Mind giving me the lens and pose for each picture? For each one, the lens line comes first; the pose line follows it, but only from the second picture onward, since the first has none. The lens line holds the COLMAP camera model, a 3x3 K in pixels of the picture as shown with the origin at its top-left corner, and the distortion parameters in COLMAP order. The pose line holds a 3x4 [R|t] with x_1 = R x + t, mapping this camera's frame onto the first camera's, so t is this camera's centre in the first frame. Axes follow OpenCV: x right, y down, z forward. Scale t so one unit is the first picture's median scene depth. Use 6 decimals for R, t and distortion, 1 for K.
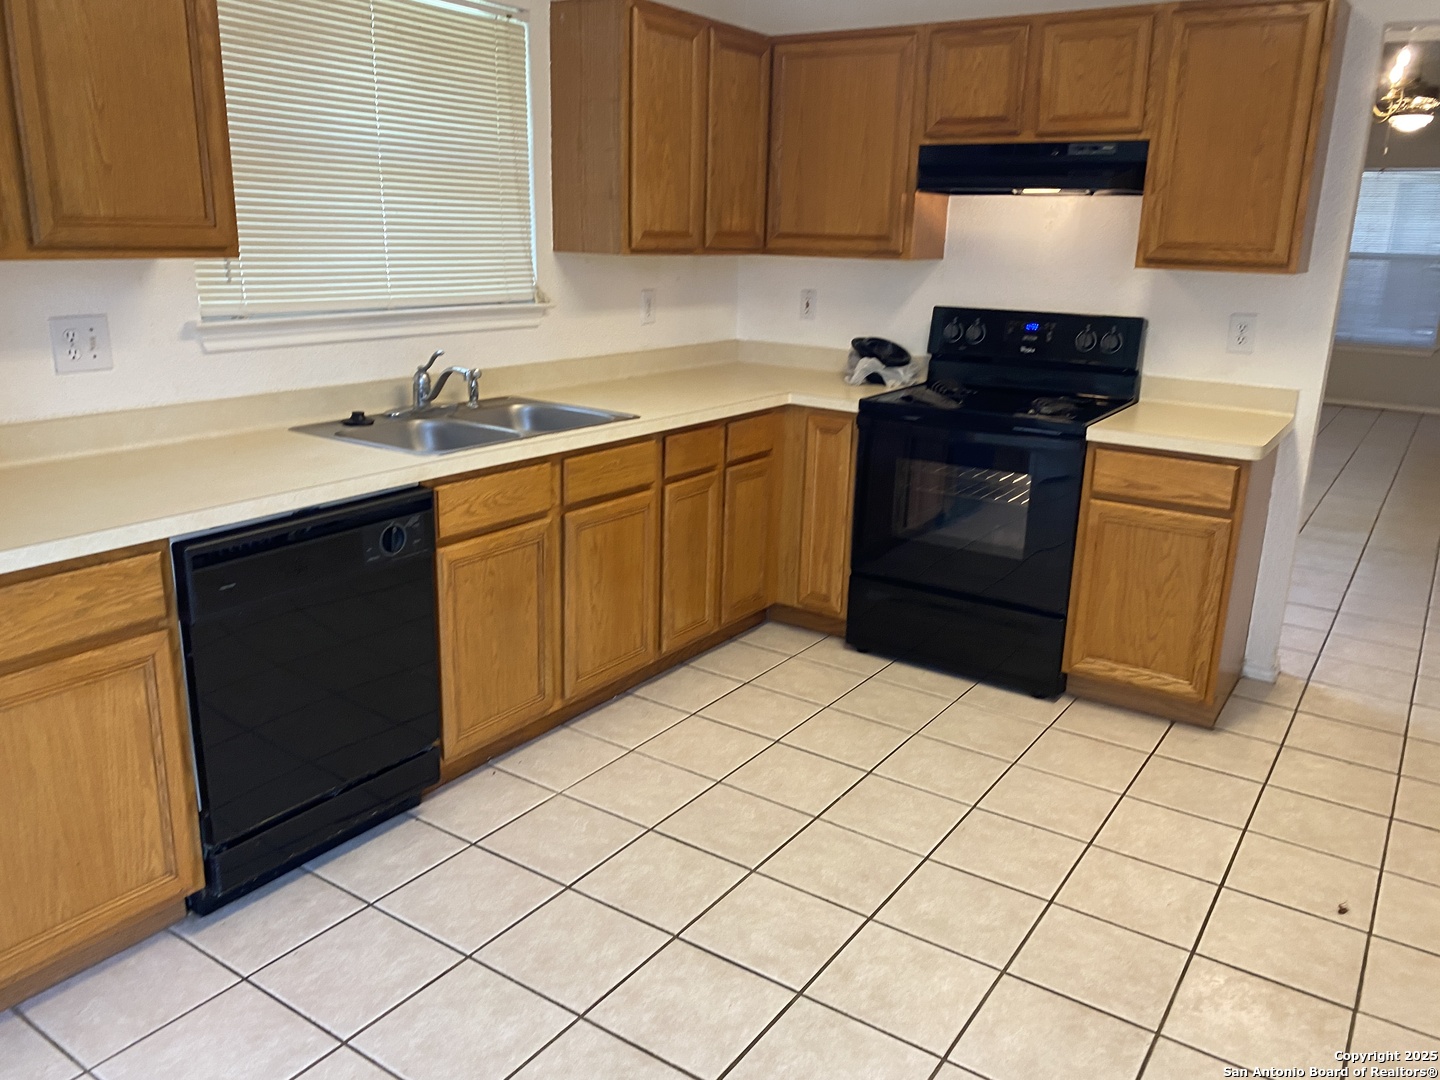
lens RADIAL K [[1100.2, 0, 720.1], [0, 1100.2, 538.5], [0, 0, 1]] dist [0.051449, -0.054468]
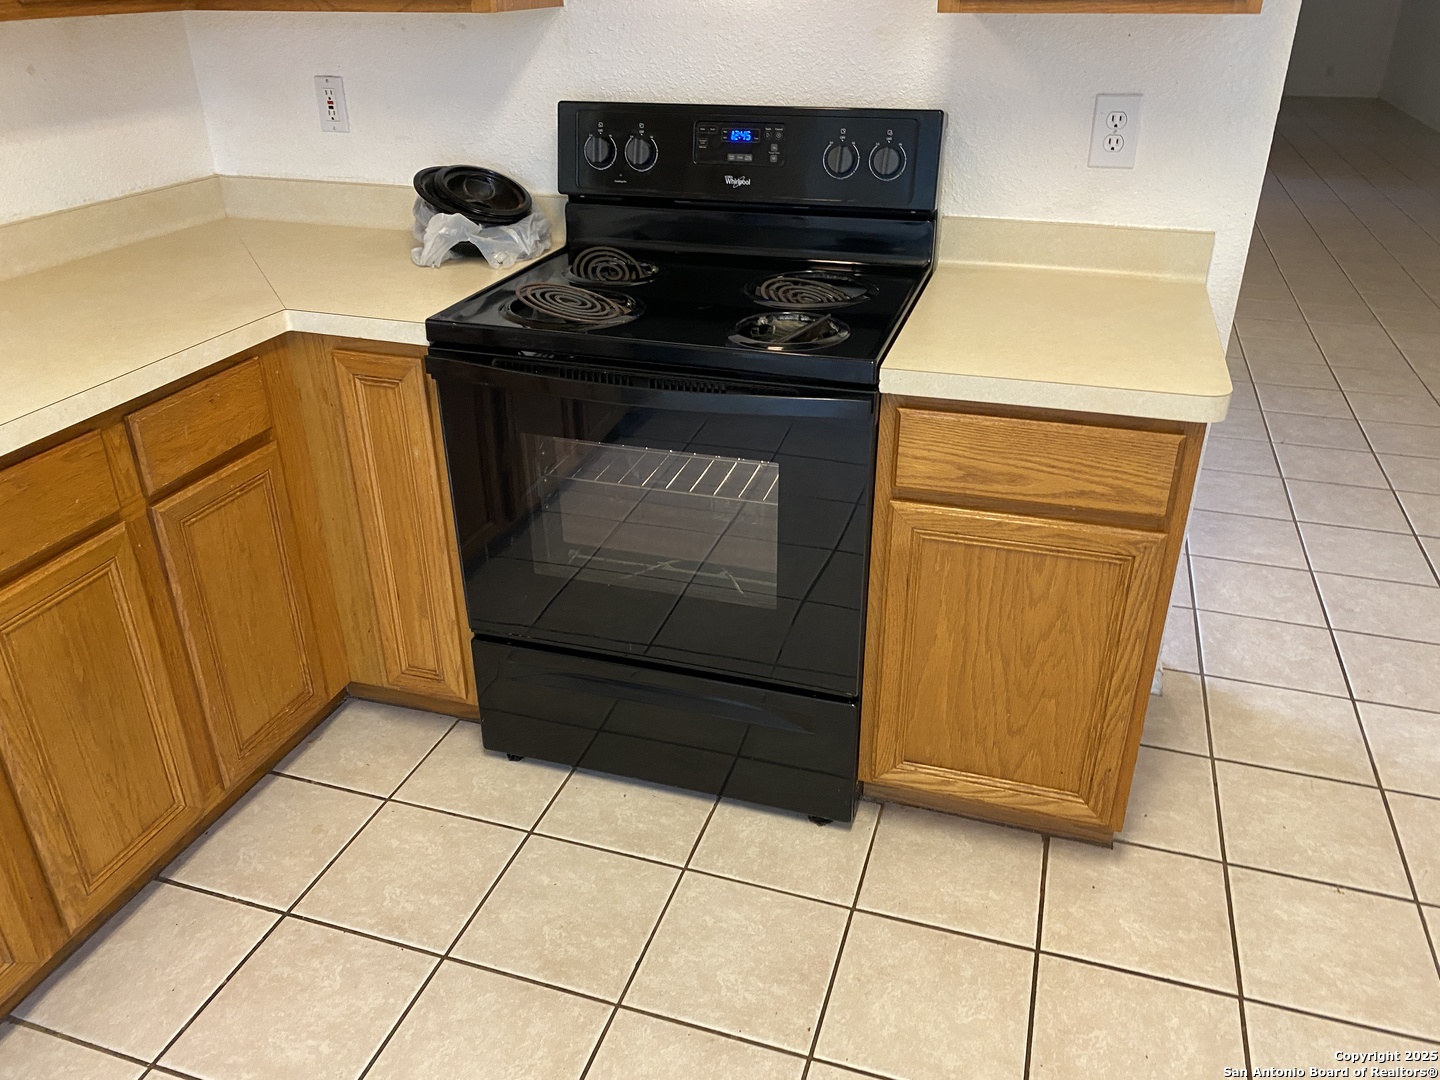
lens RADIAL K [[1100.2, 0, 724.2], [0, 1100.2, 540.5], [0, 0, 1]] dist [0.051449, -0.054468]
pose [[0.958898, -0.159650, 0.234576, 0.124242], [0.108256, 0.970005, 0.217650, -0.124943], [-0.262288, -0.183310, 0.947419, 0.484984]]
